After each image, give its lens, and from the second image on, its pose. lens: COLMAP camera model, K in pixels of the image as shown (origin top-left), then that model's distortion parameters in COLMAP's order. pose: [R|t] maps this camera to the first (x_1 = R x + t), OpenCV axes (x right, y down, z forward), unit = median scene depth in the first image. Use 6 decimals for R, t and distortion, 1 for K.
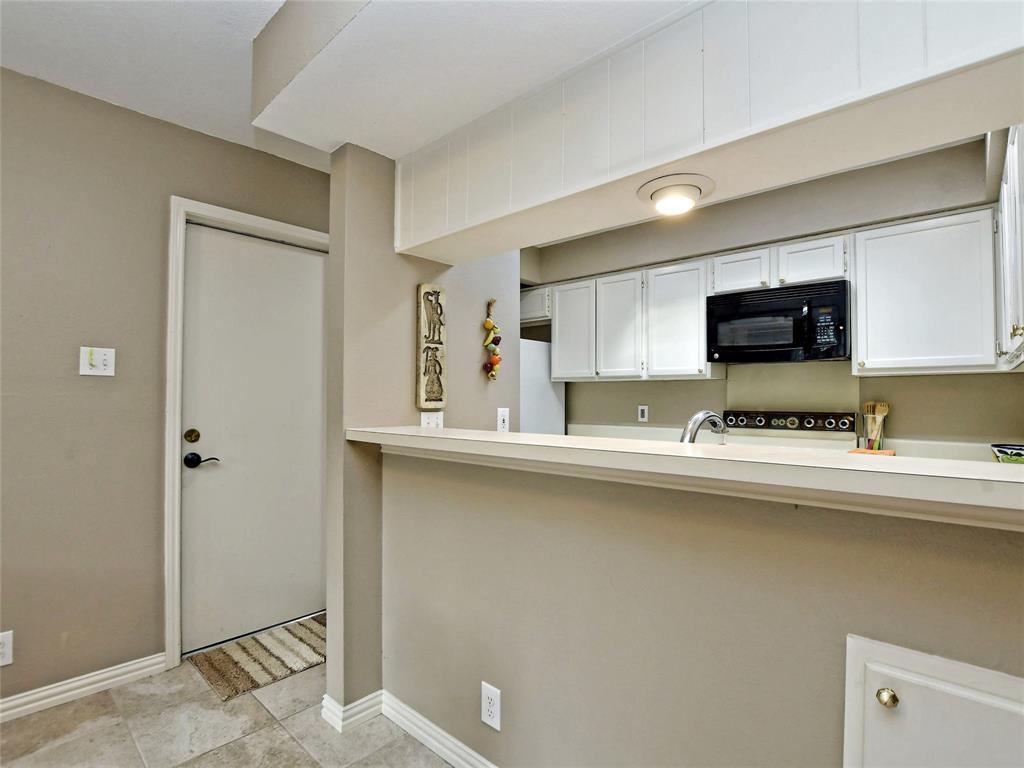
lens RADIAL K [[551.6, 0, 512.0], [0, 551.6, 384.0], [0, 0, 1]] dist [0.000874, 0.000198]
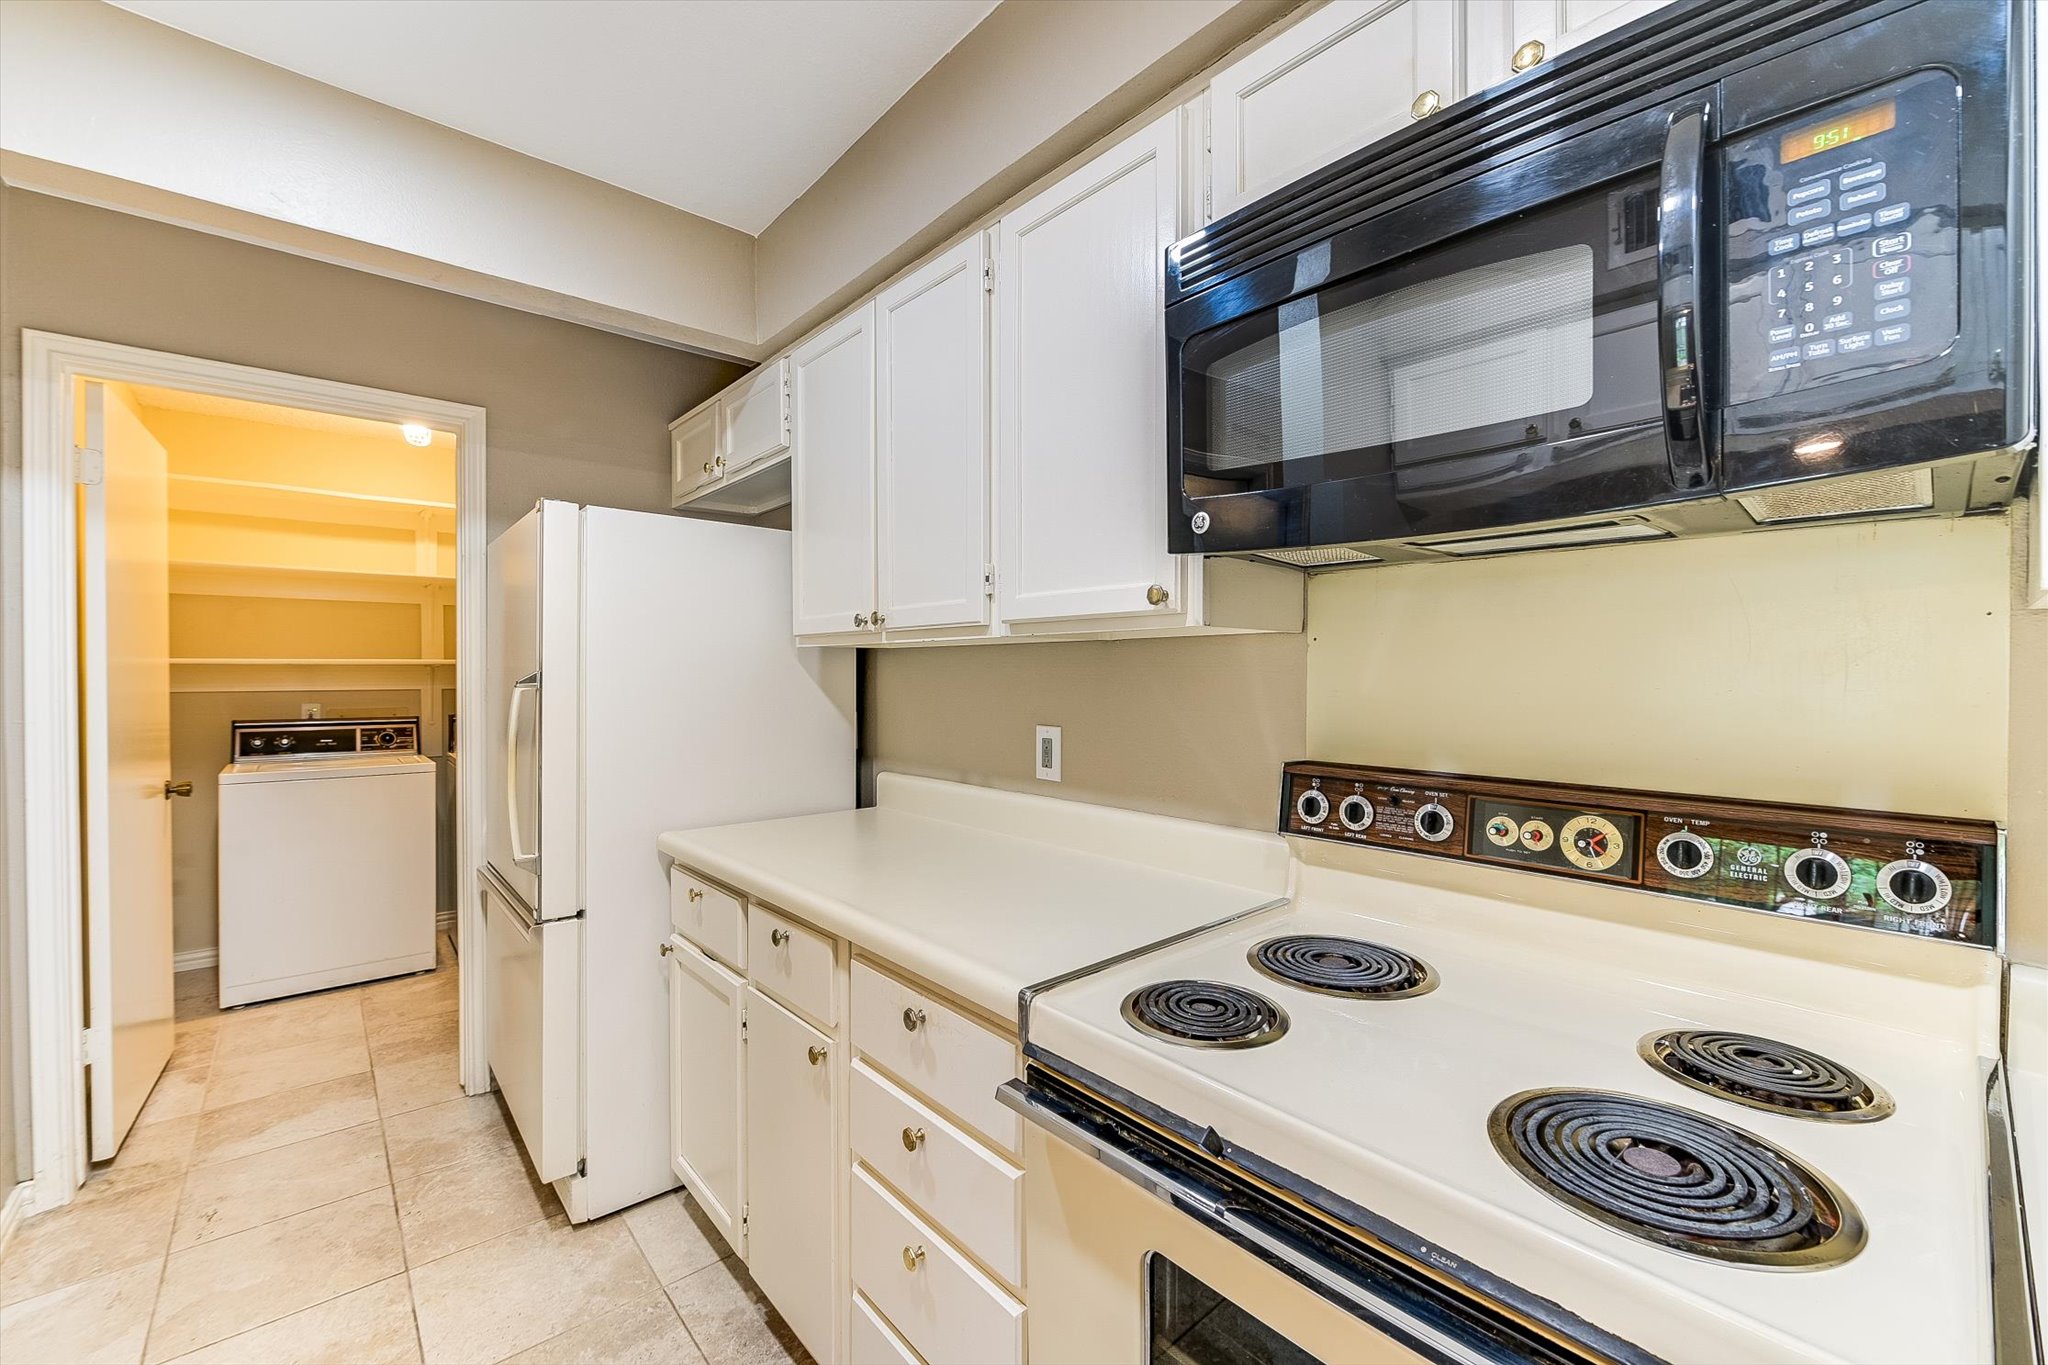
lens RADIAL K [[825.1, 0, 1030.6], [0, 825.1, 672.5], [0, 0, 1]] dist [-0.001256, -0.000035]
pose [[0.989979, -0.008124, -0.140981, 0.334883], [0.012280, 0.999514, 0.028638, -0.002910], [0.140680, -0.030082, 0.989598, 0.648486]]
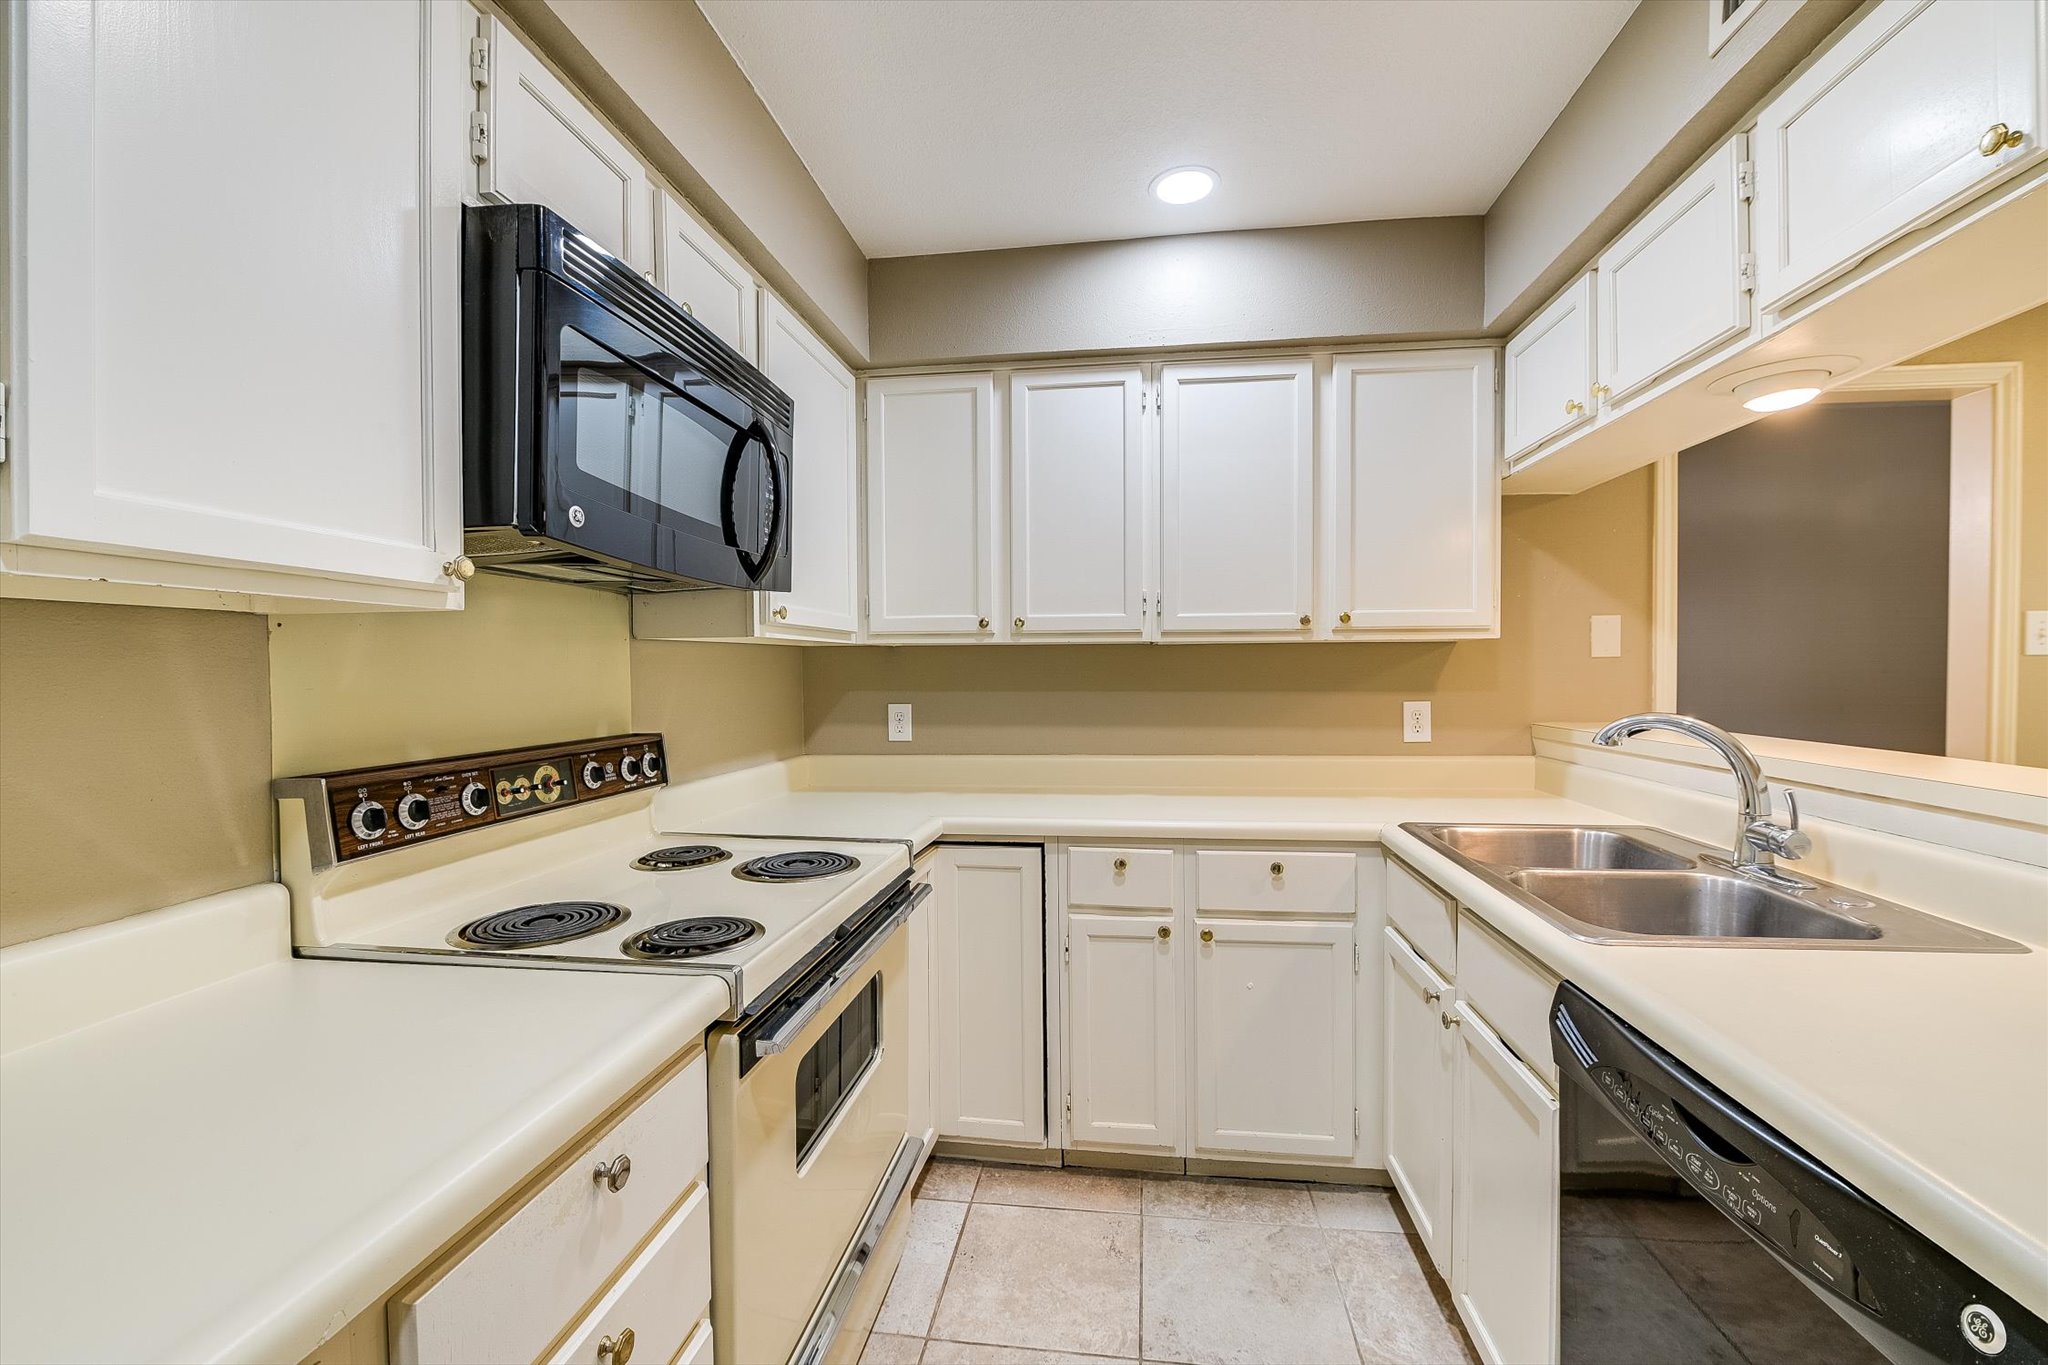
lens RADIAL K [[825.1, 0, 1030.6], [0, 825.1, 672.5], [0, 0, 1]] dist [-0.001256, -0.000035]
pose [[-0.539615, -0.009517, 0.841858, 0.005139], [-0.021978, 0.999755, -0.002785, 0.006679], [-0.841625, -0.020005, -0.539692, 0.980031]]
